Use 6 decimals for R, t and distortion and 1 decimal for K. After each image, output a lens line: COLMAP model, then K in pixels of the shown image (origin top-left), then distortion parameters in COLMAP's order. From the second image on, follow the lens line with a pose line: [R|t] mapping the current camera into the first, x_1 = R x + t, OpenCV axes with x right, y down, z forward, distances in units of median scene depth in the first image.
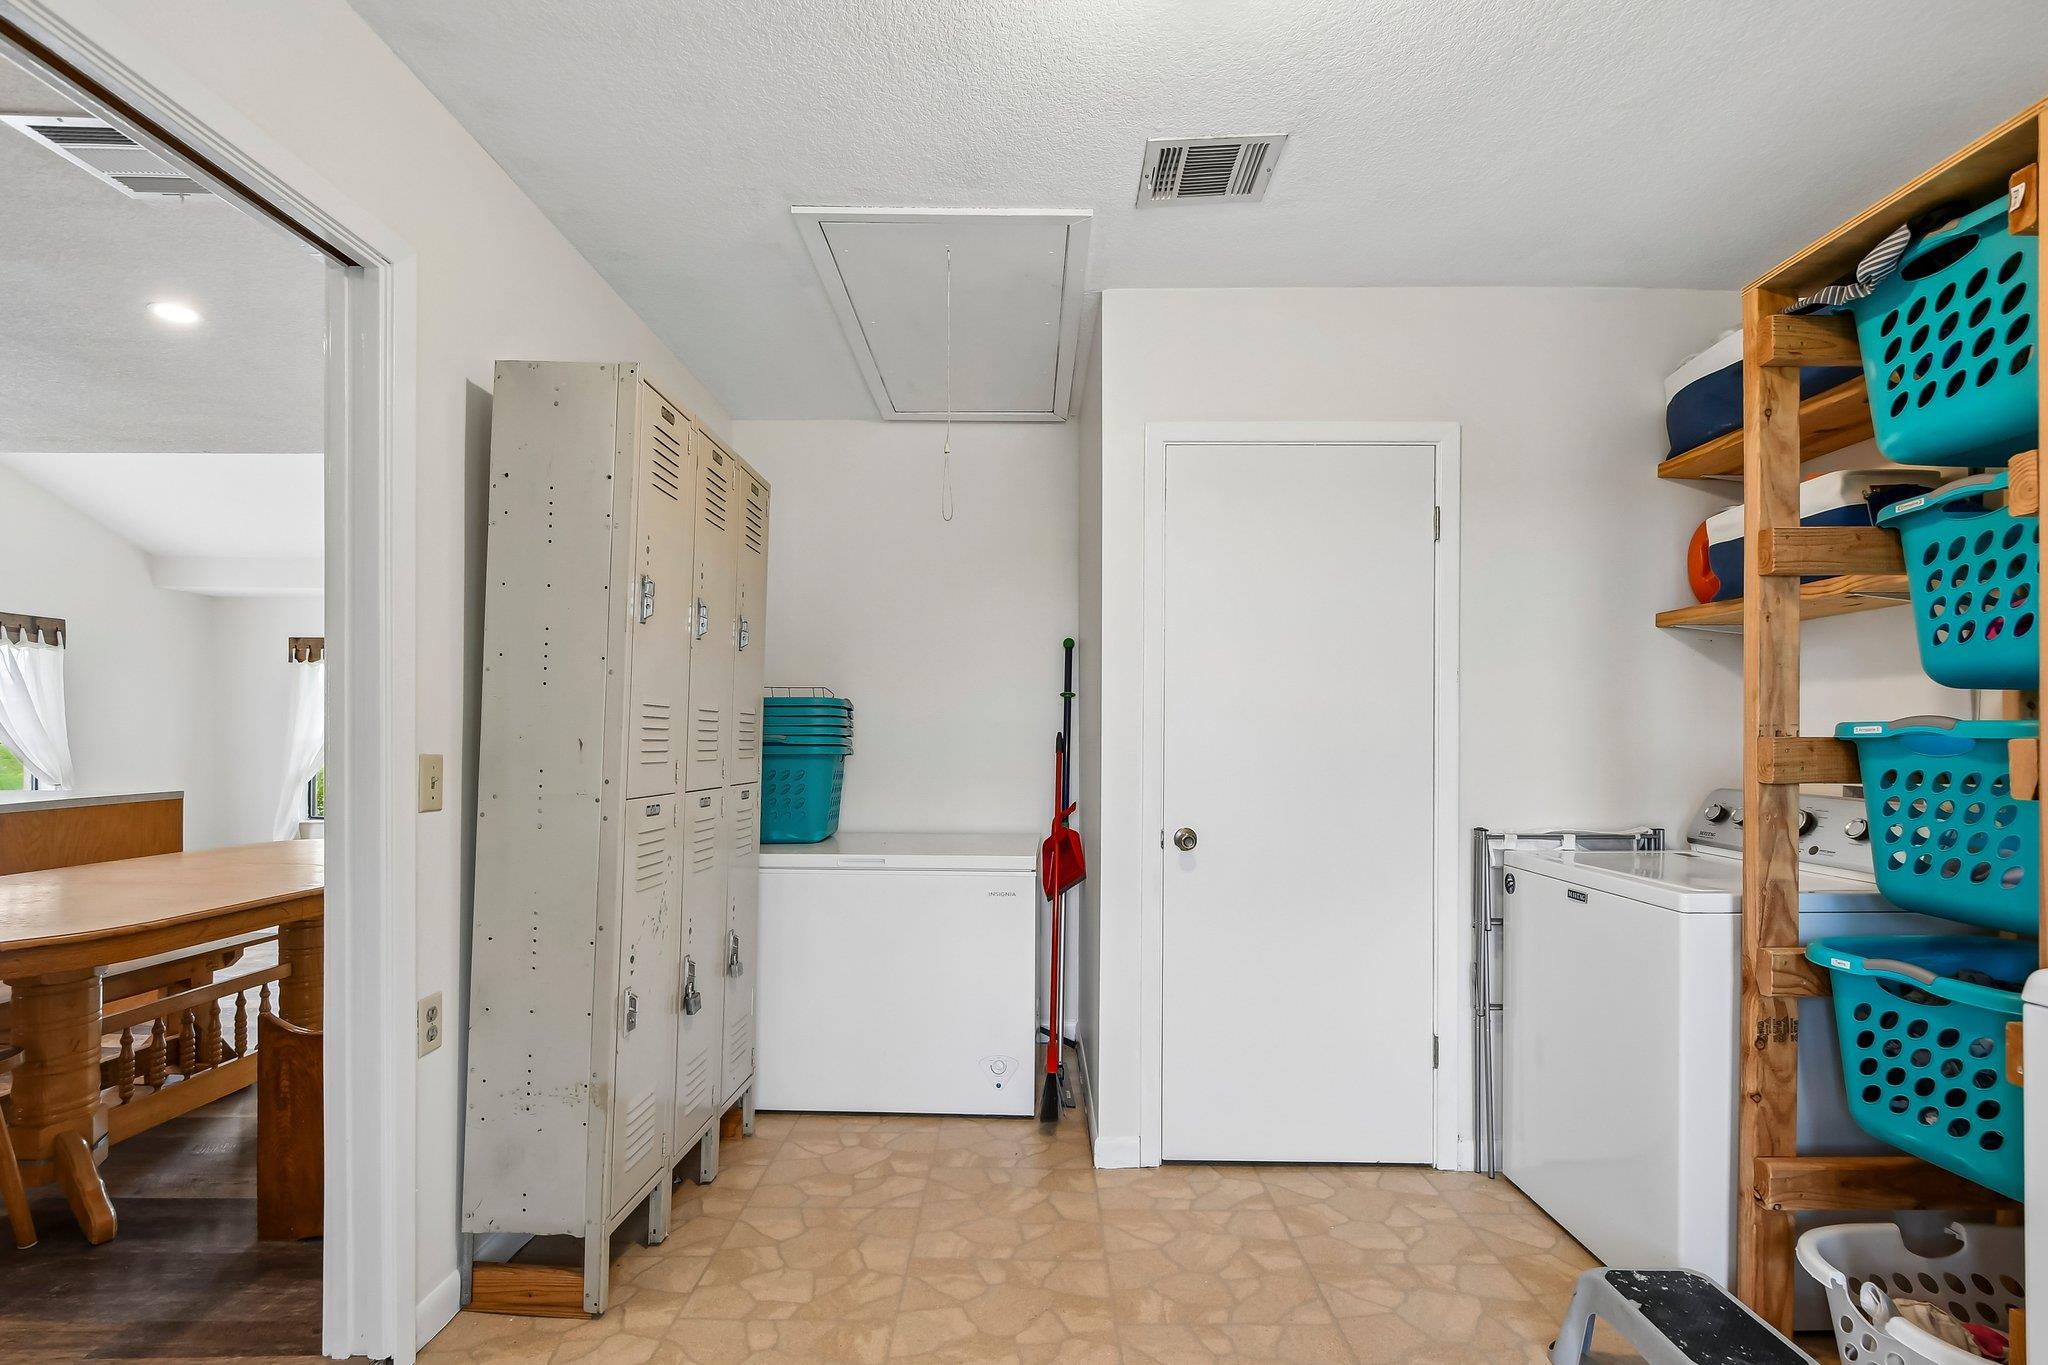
lens RADIAL K [[931.8, 0, 1026.3], [0, 931.8, 734.3], [0, 0, 1]] dist [0.003127, -0.004219]
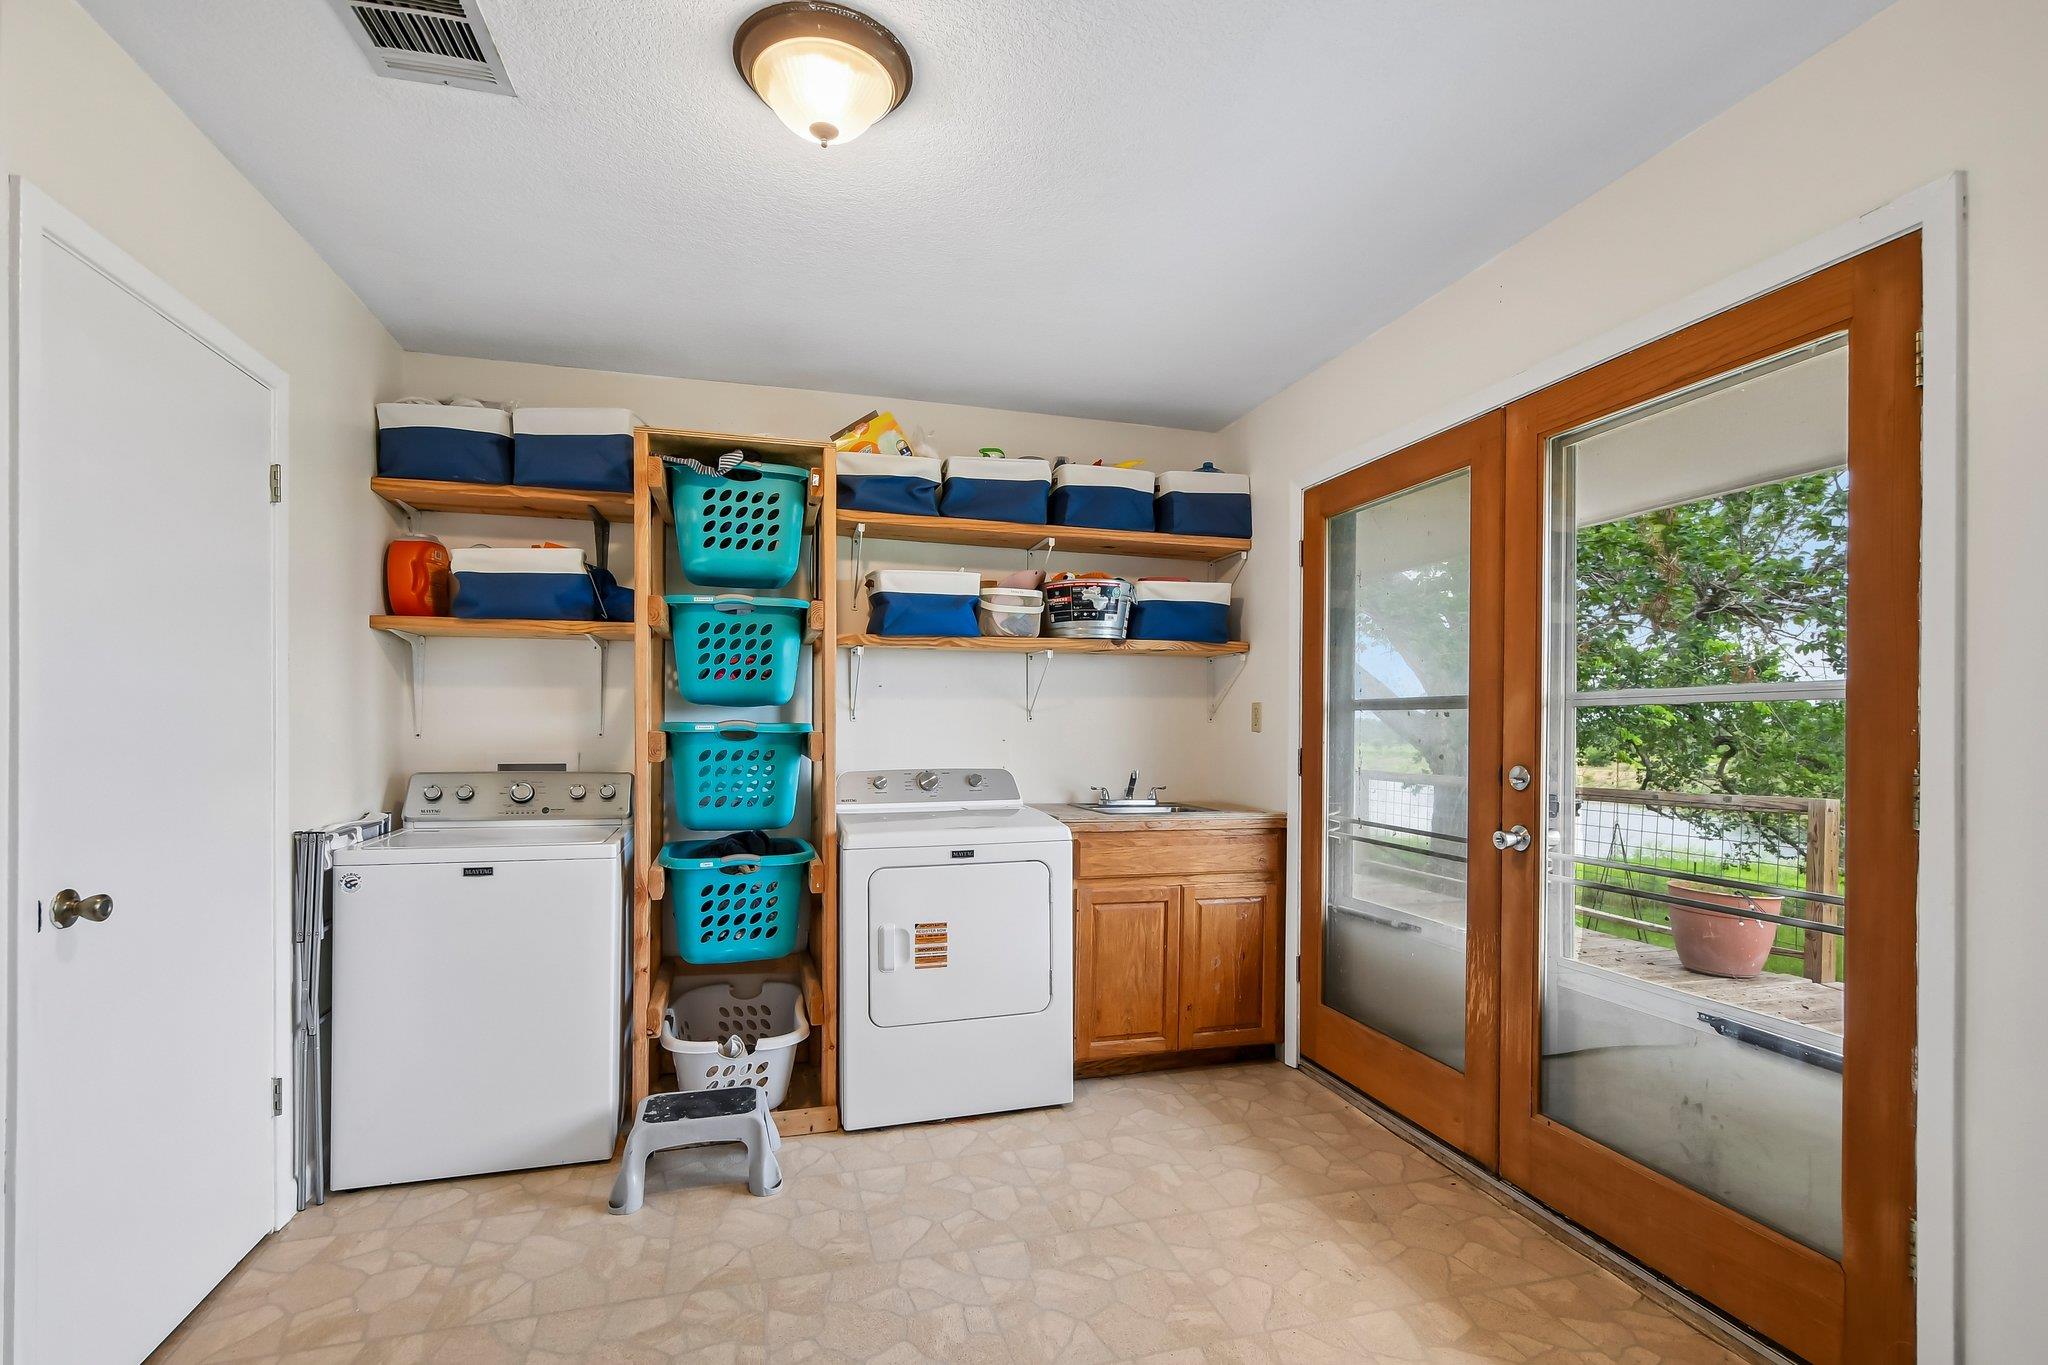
lens RADIAL K [[931.8, 0, 1015.3], [0, 931.8, 730.7], [0, 0, 1]] dist [0.003127, -0.004219]
pose [[-0.277495, -0.011611, 0.960657, -0.751378], [-0.008565, 0.999917, 0.009612, -0.016322], [-0.960689, -0.005561, -0.277572, 0.763600]]
